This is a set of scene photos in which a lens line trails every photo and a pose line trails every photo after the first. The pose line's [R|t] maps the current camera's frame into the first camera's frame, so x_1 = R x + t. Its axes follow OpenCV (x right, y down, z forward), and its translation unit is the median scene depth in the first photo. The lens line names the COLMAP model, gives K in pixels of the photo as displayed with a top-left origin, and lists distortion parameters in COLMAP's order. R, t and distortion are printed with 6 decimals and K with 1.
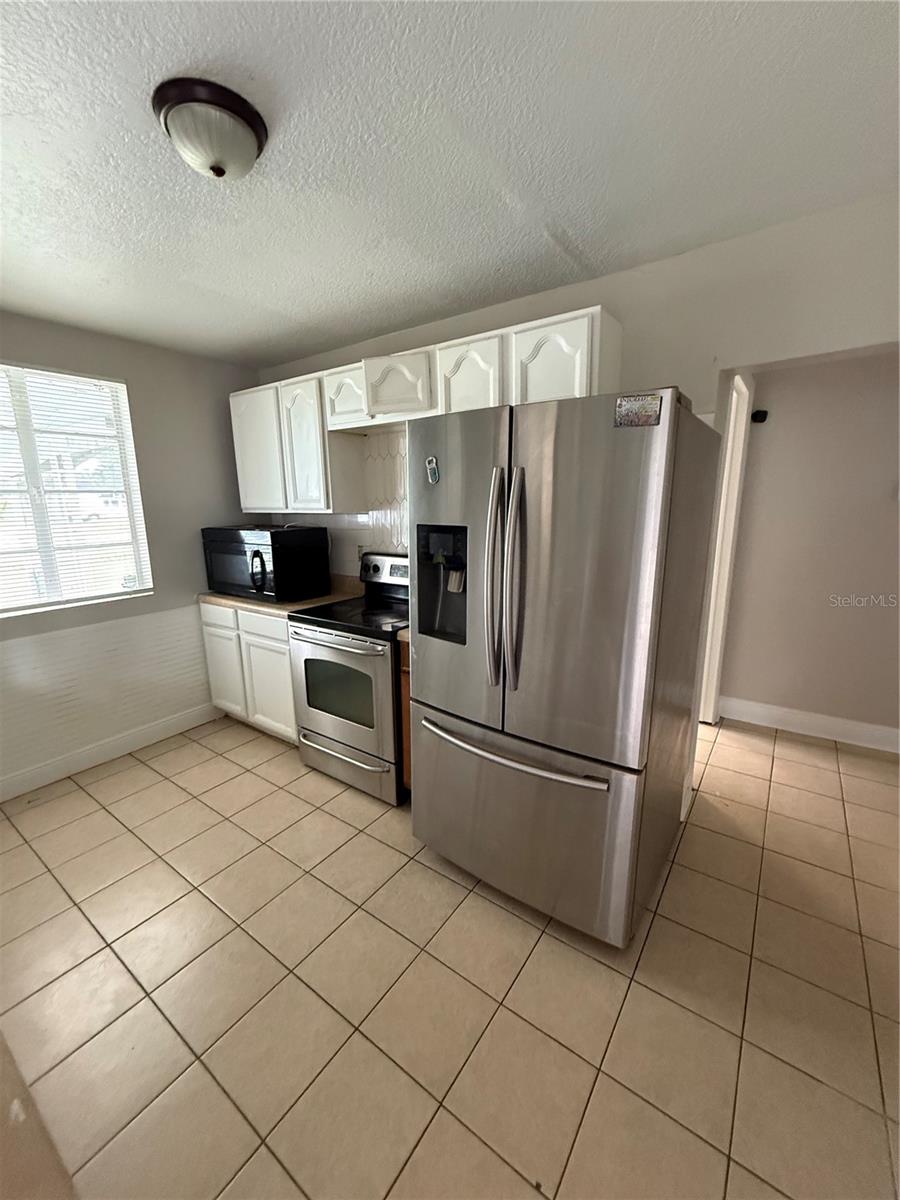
lens RADIAL K [[479.3, 0, 449.1], [0, 479.3, 600.6], [0, 0, 1]] dist [0.000435, 0.001104]
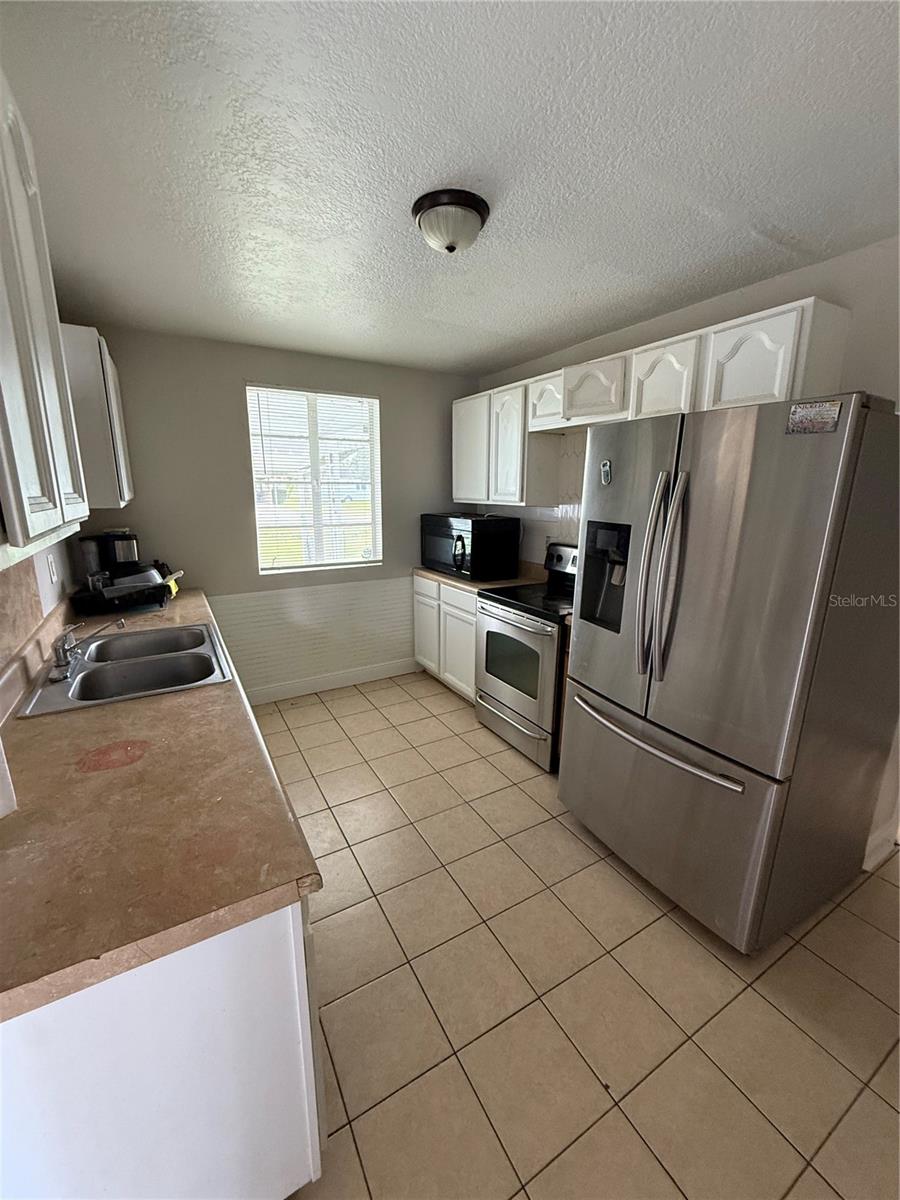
lens RADIAL K [[479.3, 0, 449.8], [0, 479.3, 601.2], [0, 0, 1]] dist [0.000435, 0.001104]
pose [[0.910074, 0.112427, -0.398906, 0.093313], [-0.102474, 0.993659, 0.046265, 0.007460], [0.401578, -0.001227, 0.915824, -0.131128]]
